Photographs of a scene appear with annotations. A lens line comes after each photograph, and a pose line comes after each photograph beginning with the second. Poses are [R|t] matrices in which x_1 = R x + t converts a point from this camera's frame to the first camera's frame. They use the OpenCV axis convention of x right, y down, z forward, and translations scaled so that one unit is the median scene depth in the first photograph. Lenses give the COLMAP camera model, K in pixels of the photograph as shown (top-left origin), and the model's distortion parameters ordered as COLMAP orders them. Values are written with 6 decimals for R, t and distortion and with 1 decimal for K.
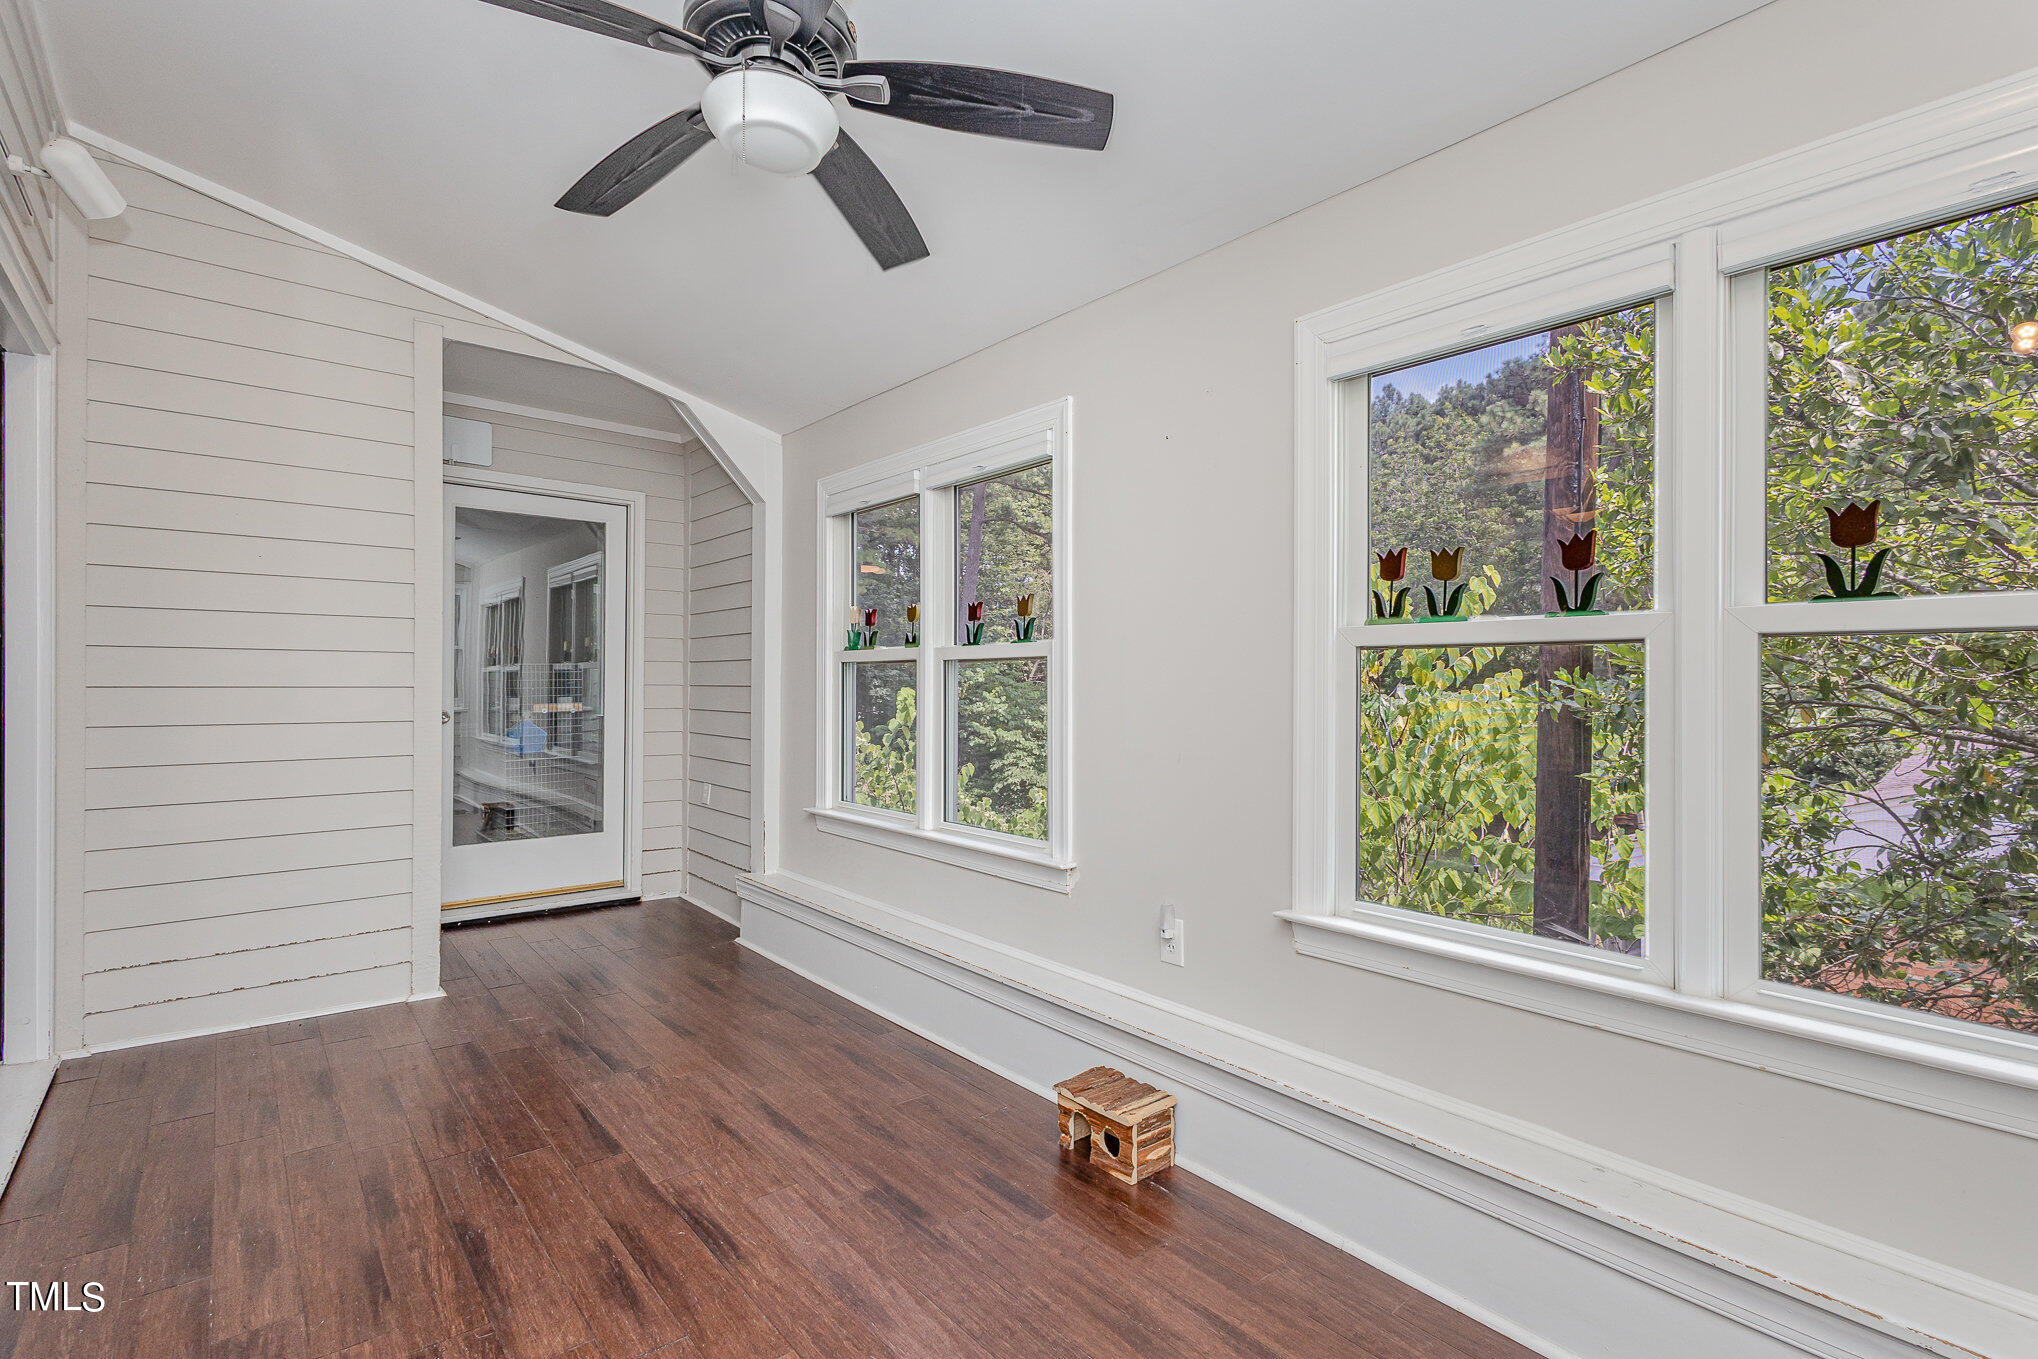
lens RADIAL K [[942.4, 0, 1019.0], [0, 942.4, 679.5], [0, 0, 1]] dist [0.053421, 0.000220]
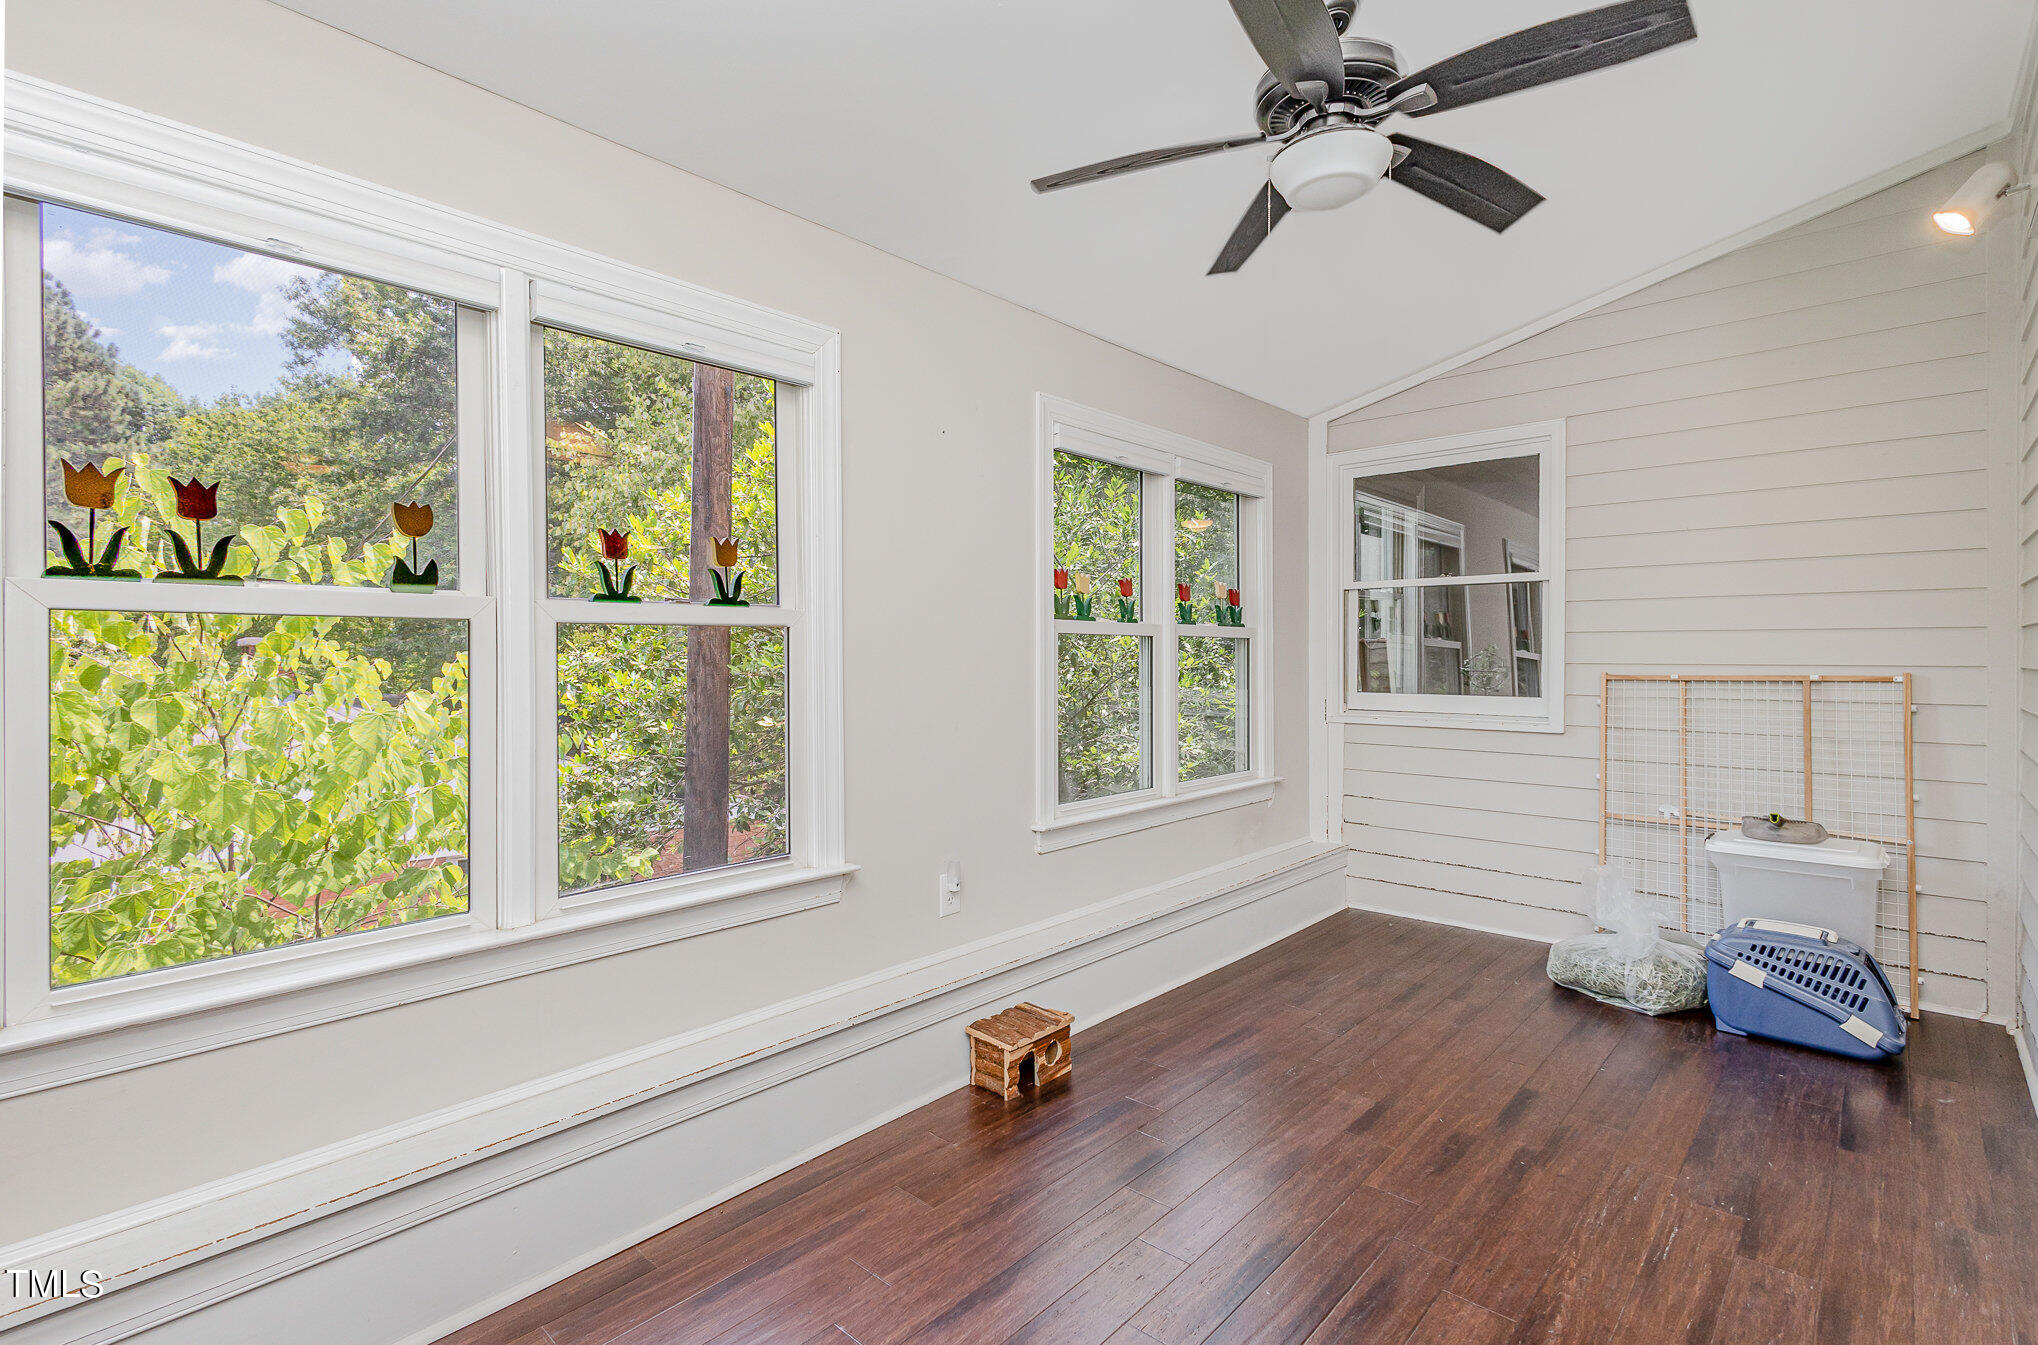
lens RADIAL K [[920.2, 0, 1019.0], [0, 920.2, 672.5], [0, 0, 1]] dist [-0.000282, 0.000035]
pose [[-0.120982, -0.014562, 0.992548, -0.634303], [-0.001168, 0.999894, 0.014528, 0.002443], [-0.992654, 0.000598, -0.120986, 0.738216]]
